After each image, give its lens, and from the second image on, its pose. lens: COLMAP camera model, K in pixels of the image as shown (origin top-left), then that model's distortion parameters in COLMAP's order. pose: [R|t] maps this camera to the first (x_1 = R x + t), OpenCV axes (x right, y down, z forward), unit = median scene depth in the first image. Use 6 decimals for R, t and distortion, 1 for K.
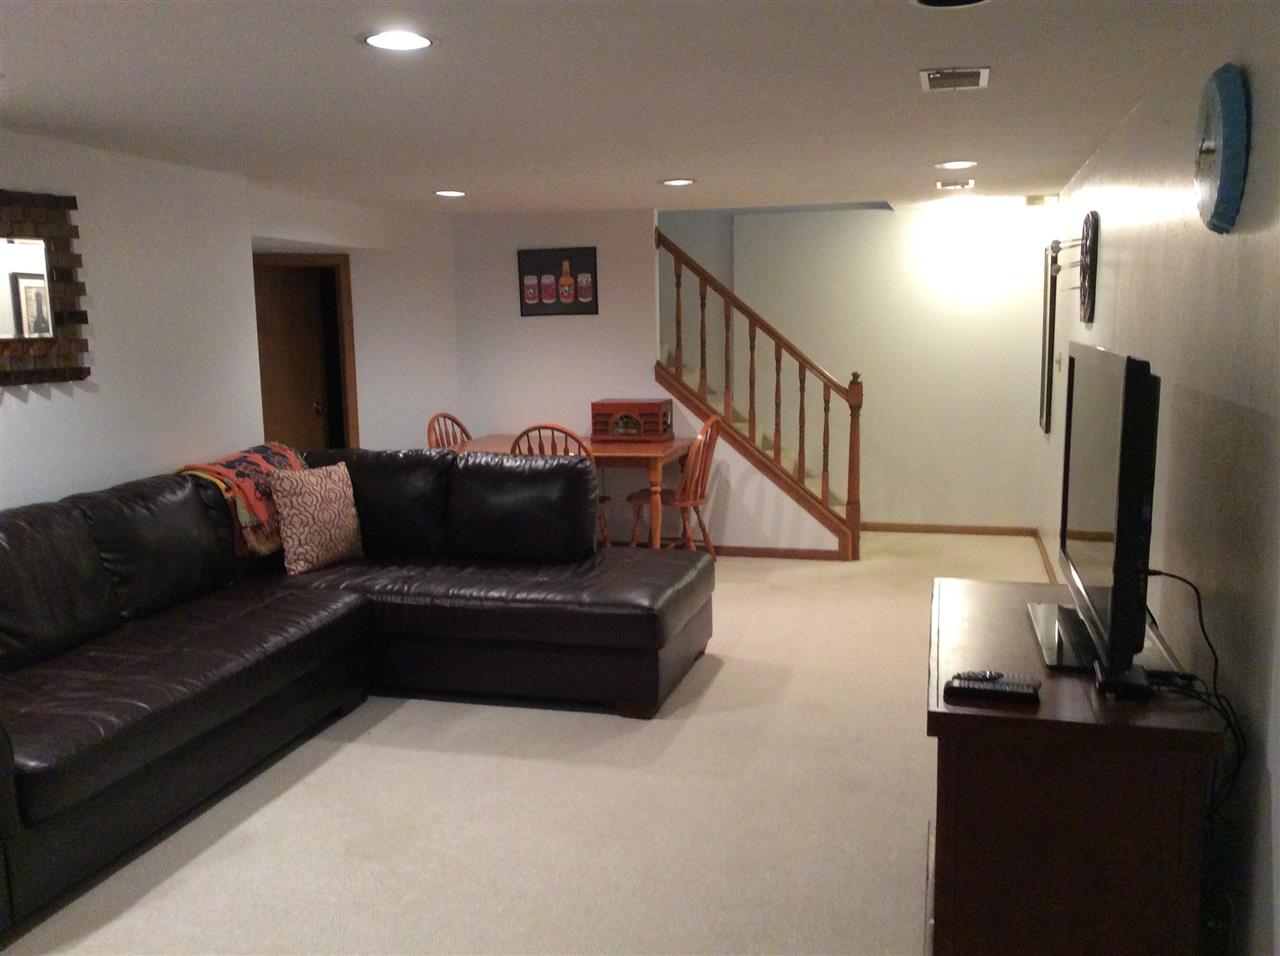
lens RADIAL K [[1185.1, 0, 640.0], [0, 1185.1, 478.0], [0, 0, 1]] dist [0.116255, -0.197178]
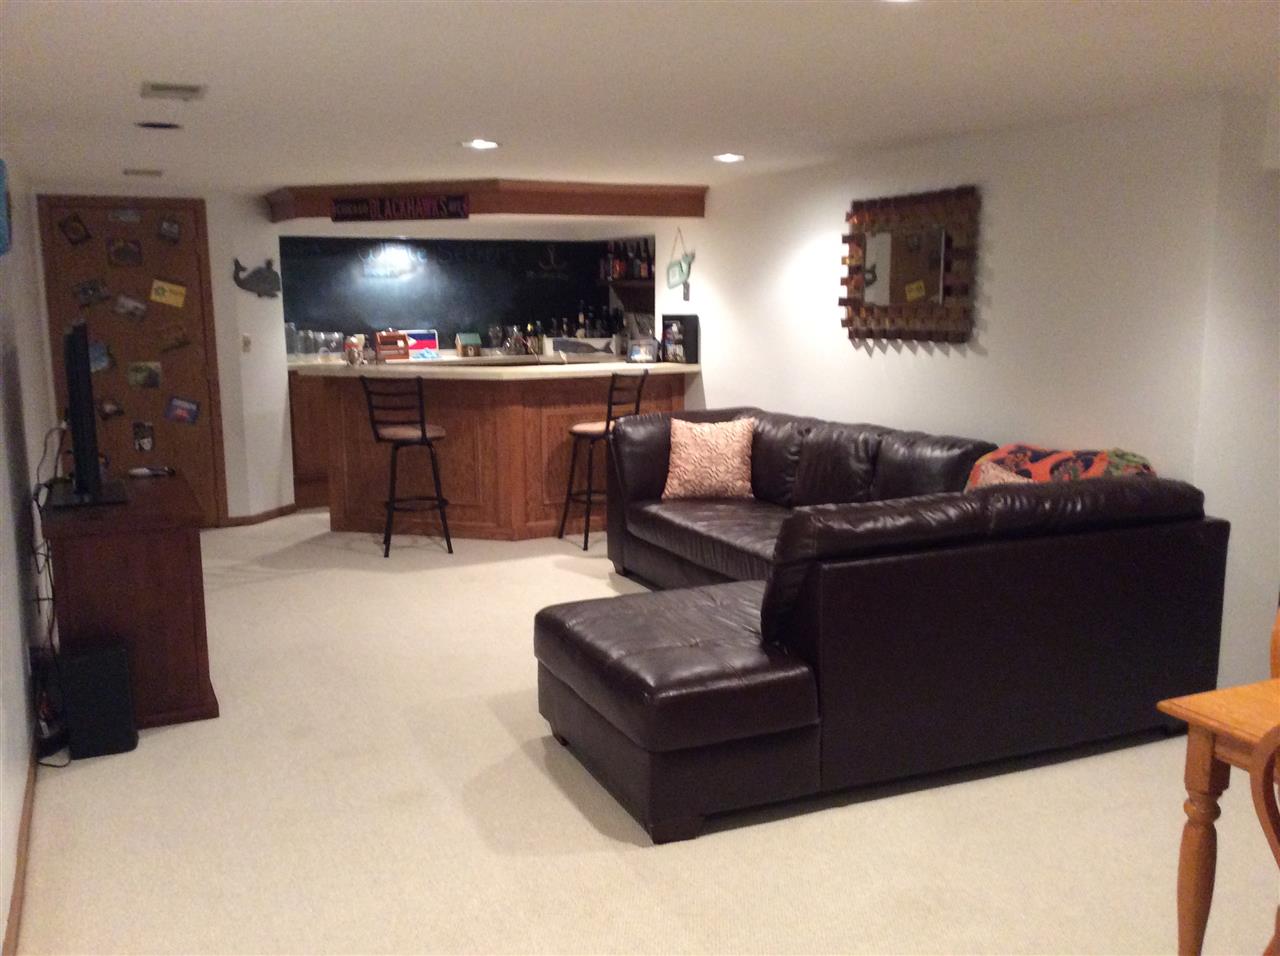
lens RADIAL K [[1185.1, 0, 640.0], [0, 1185.1, 478.0], [0, 0, 1]] dist [0.116255, -0.197178]
pose [[-0.780415, 0.110536, -0.615414, 0.511056], [-0.074139, 0.960948, 0.266614, -0.242828], [0.620851, 0.253696, -0.741743, 1.703567]]
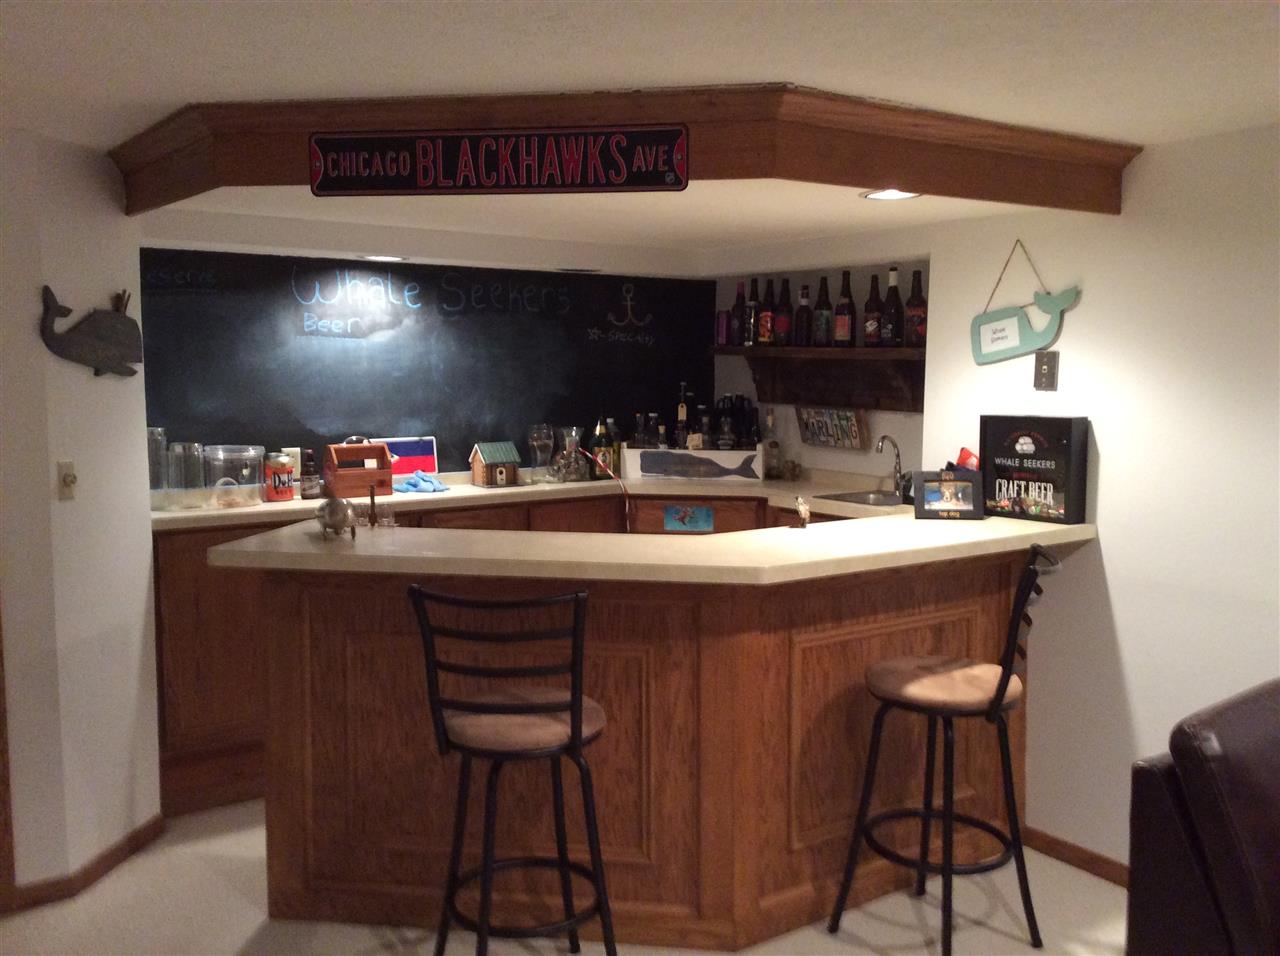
lens RADIAL K [[1185.1, 0, 640.0], [0, 1185.1, 478.0], [0, 0, 1]] dist [0.116255, -0.197178]
pose [[-0.660909, 0.078533, -0.746345, 0.172134], [-0.104031, 0.975321, 0.194749, -0.103442], [0.743220, 0.206354, -0.636429, 0.702146]]
